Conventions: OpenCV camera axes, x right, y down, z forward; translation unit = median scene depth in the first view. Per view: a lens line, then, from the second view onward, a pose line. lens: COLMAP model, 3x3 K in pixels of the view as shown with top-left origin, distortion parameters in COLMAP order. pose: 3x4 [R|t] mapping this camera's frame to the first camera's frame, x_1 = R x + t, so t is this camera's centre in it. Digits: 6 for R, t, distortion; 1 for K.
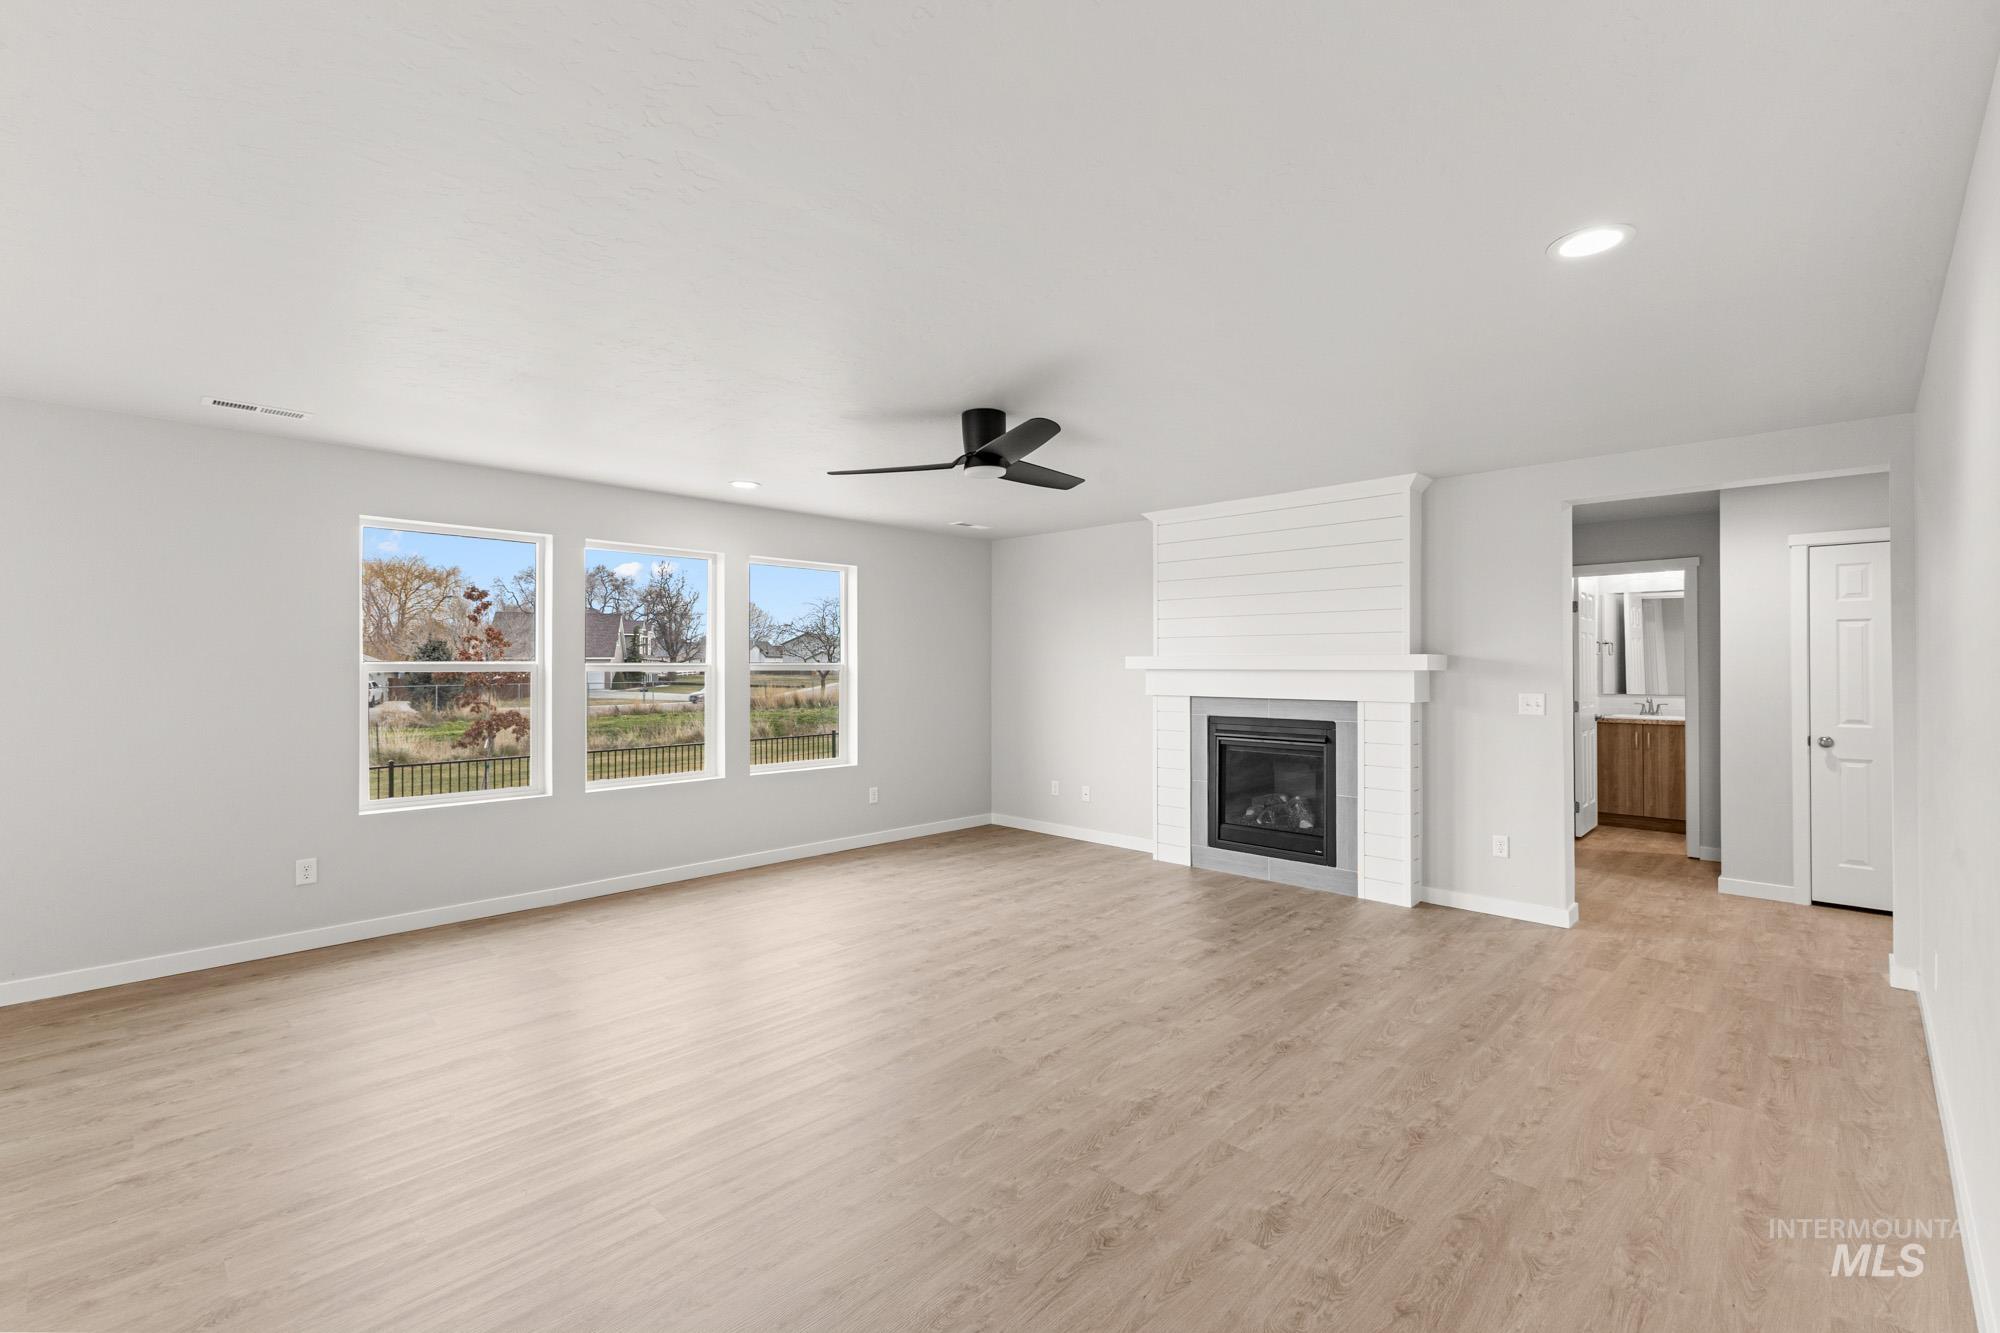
lens RADIAL K [[874.3, 0, 1001.8], [0, 874.3, 662.9], [0, 0, 1]] dist [0.009047, -0.000696]
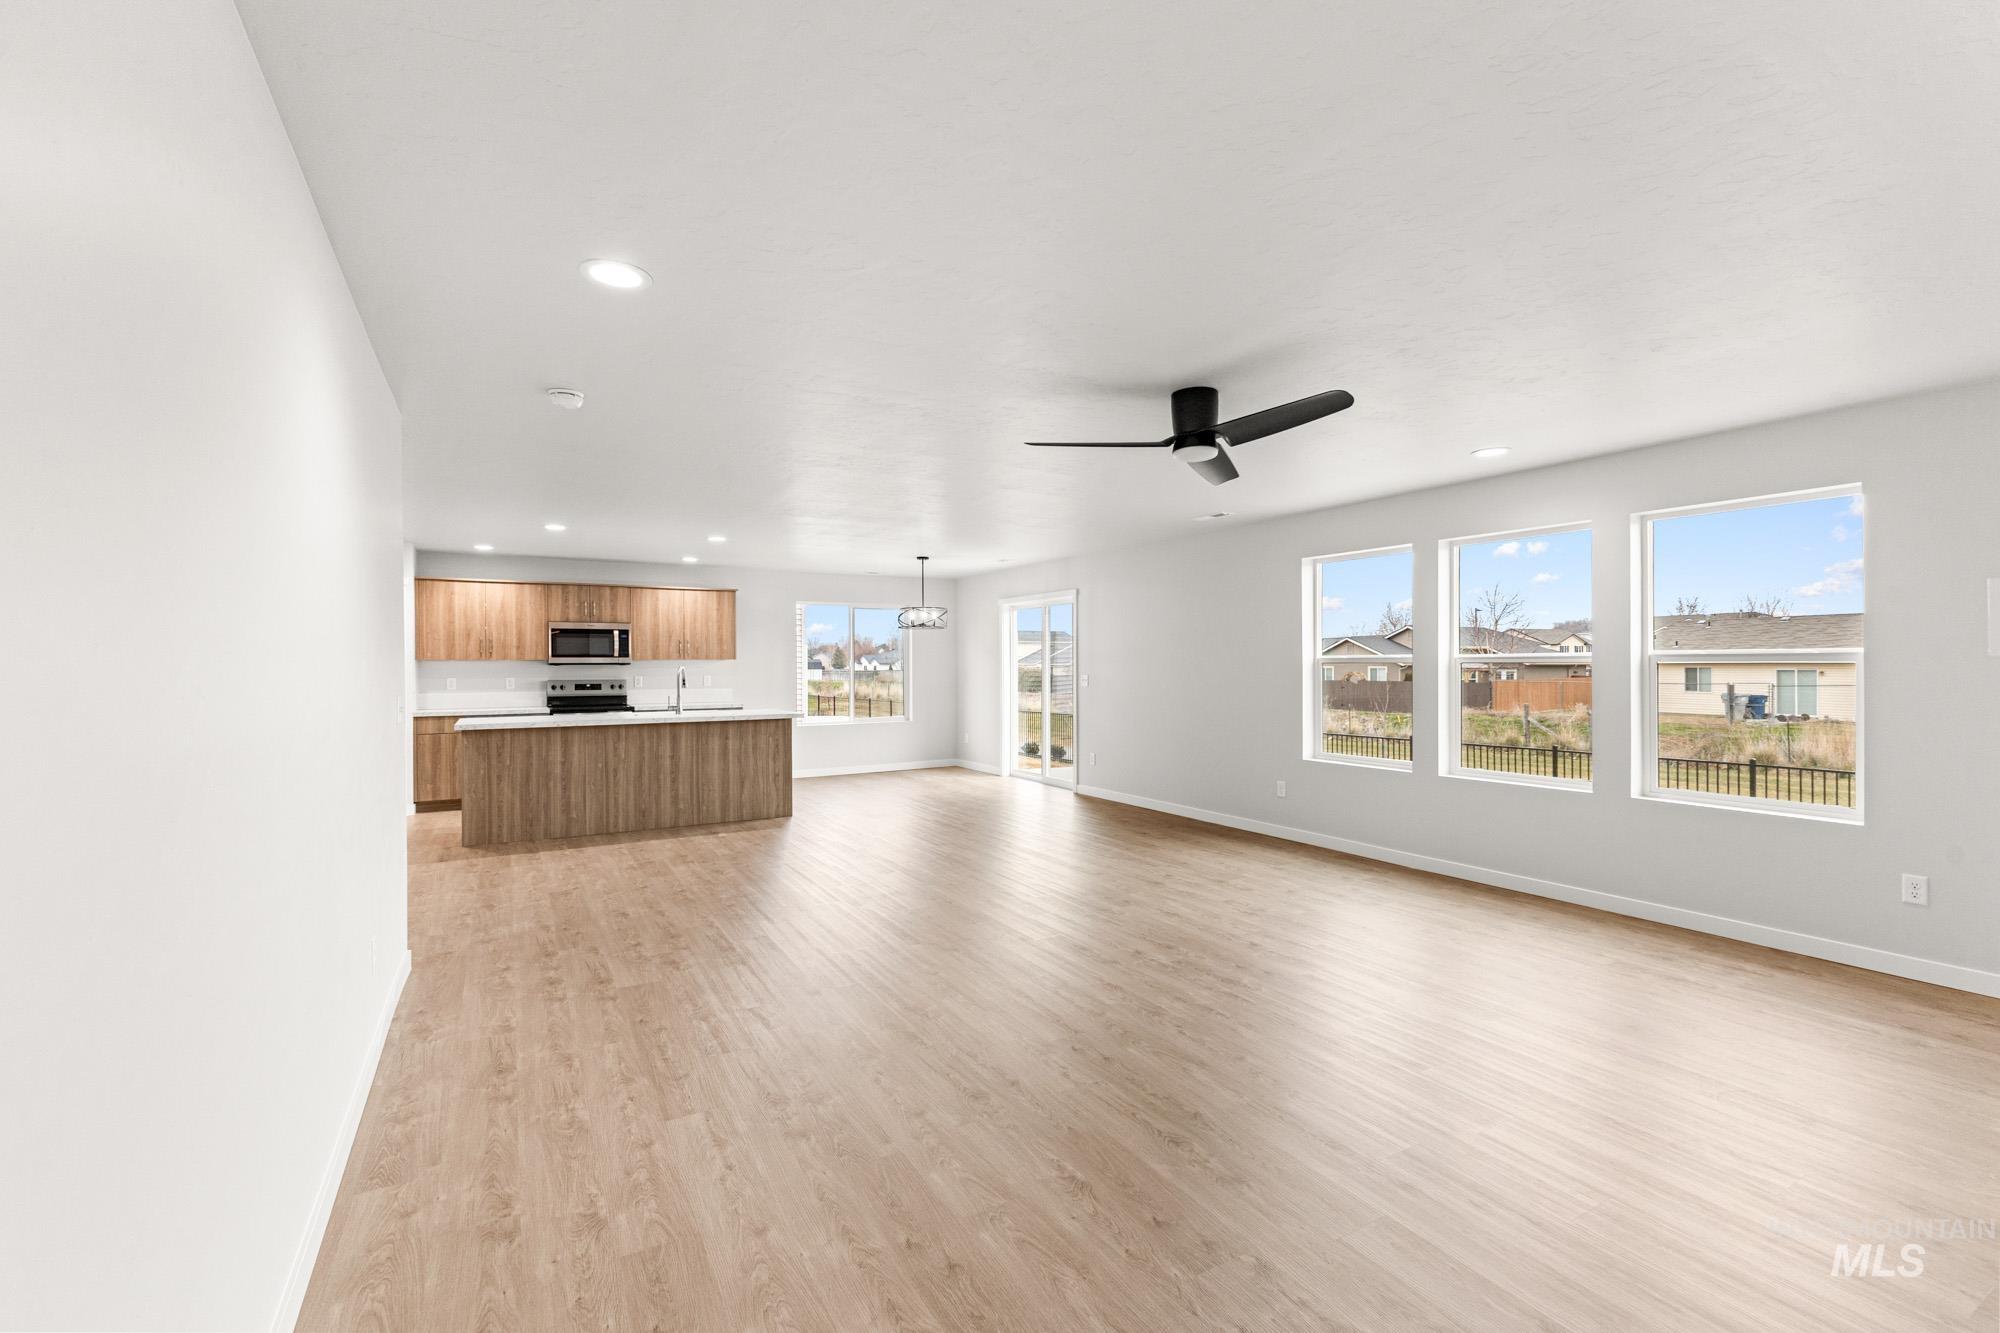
lens RADIAL K [[874.3, 0, 1011.1], [0, 874.3, 675.8], [0, 0, 1]] dist [0.009047, -0.000696]
pose [[-0.275824, 0.012699, -0.961124, 1.192315], [0.006170, 0.999916, 0.011441, 0.011861], [0.961188, -0.002774, -0.275880, 1.328066]]
